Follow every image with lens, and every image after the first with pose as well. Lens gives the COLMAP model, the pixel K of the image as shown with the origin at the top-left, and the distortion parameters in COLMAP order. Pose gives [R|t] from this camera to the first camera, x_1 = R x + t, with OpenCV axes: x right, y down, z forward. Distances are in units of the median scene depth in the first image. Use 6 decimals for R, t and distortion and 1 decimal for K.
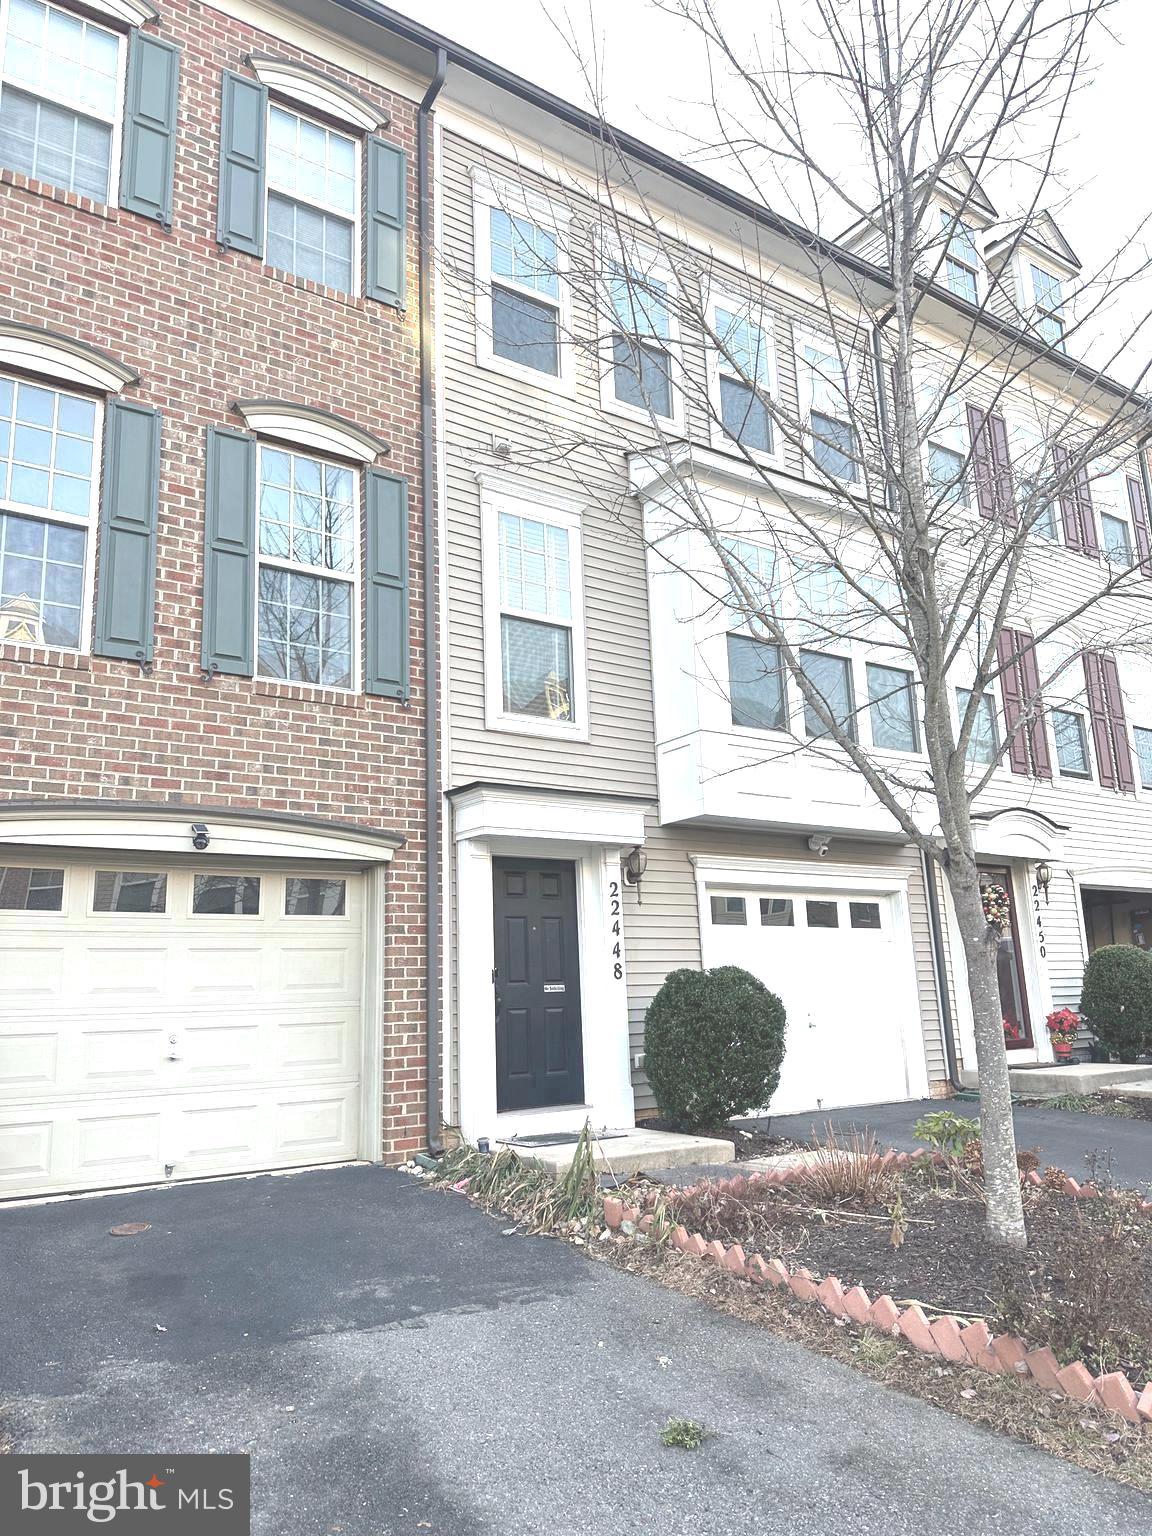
lens RADIAL K [[1080.5, 0, 576.0], [0, 1080.5, 768.0], [0, 0, 1]] dist [0.088342, -0.077224]
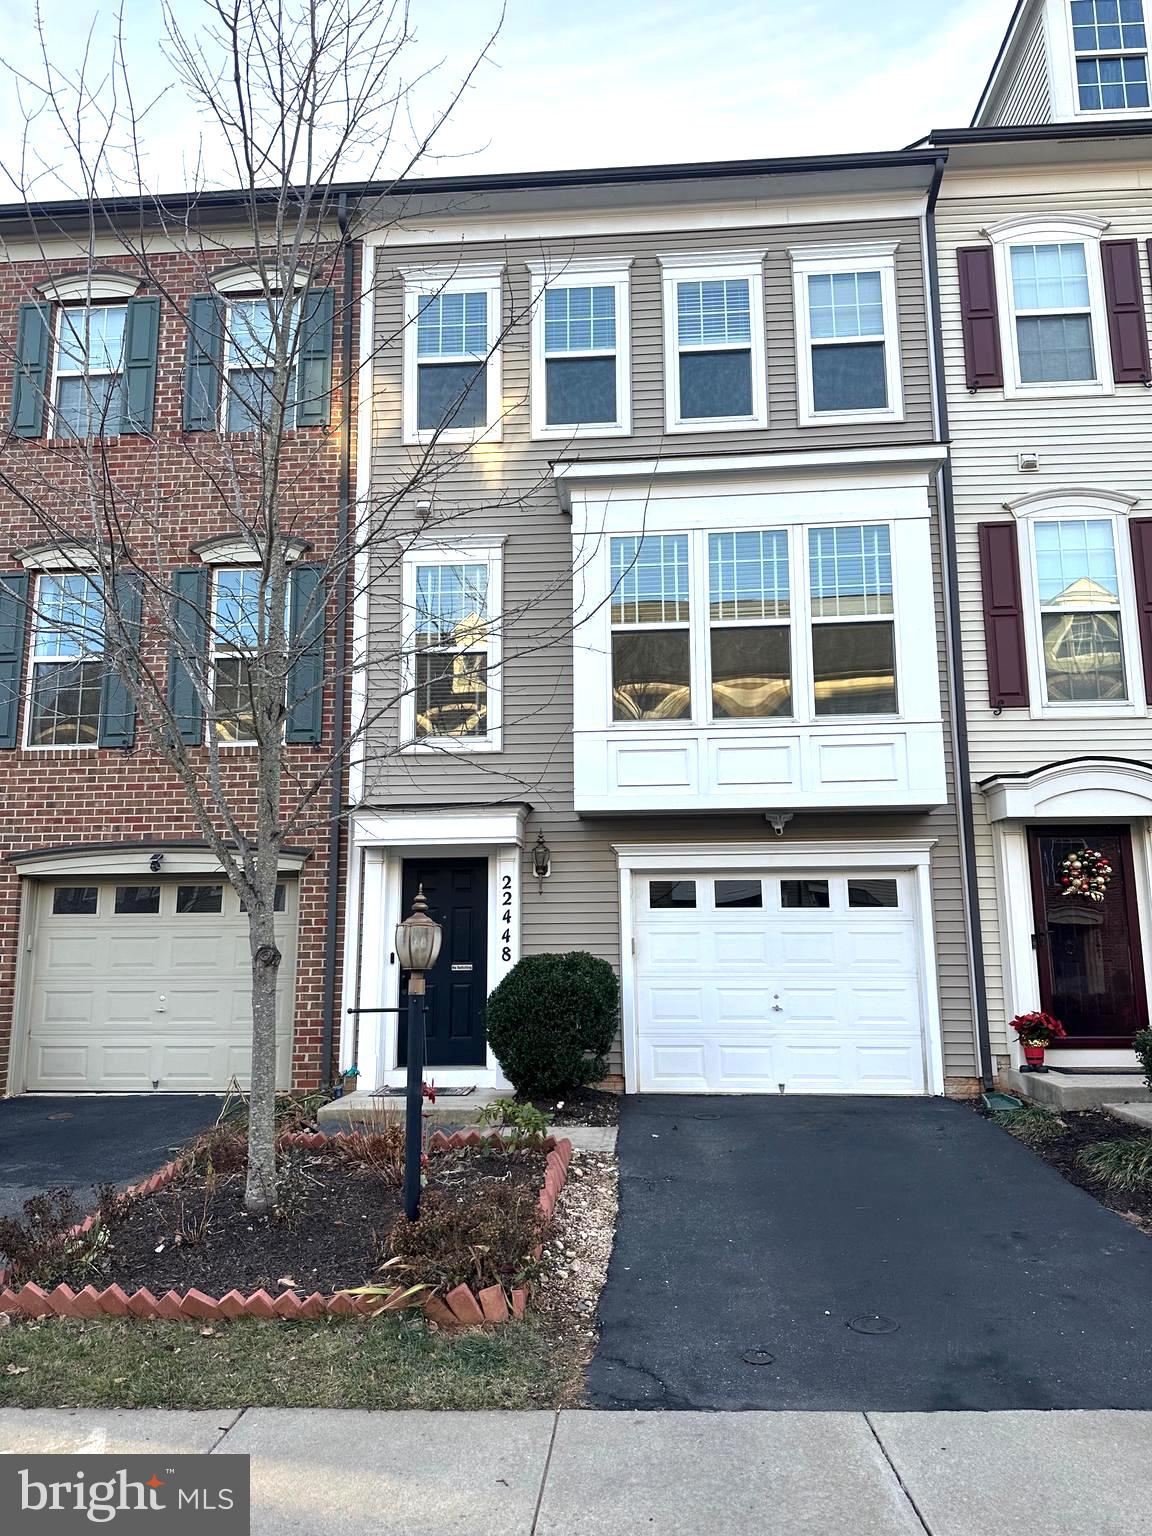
lens RADIAL K [[1080.5, 0, 576.0], [0, 1080.5, 768.0], [0, 0, 1]] dist [0.088342, -0.077224]
pose [[0.779358, -0.077751, -0.621736, 0.903621], [0.116435, 0.992959, 0.021780, -0.026594], [0.615665, -0.089367, 0.782924, 0.183708]]
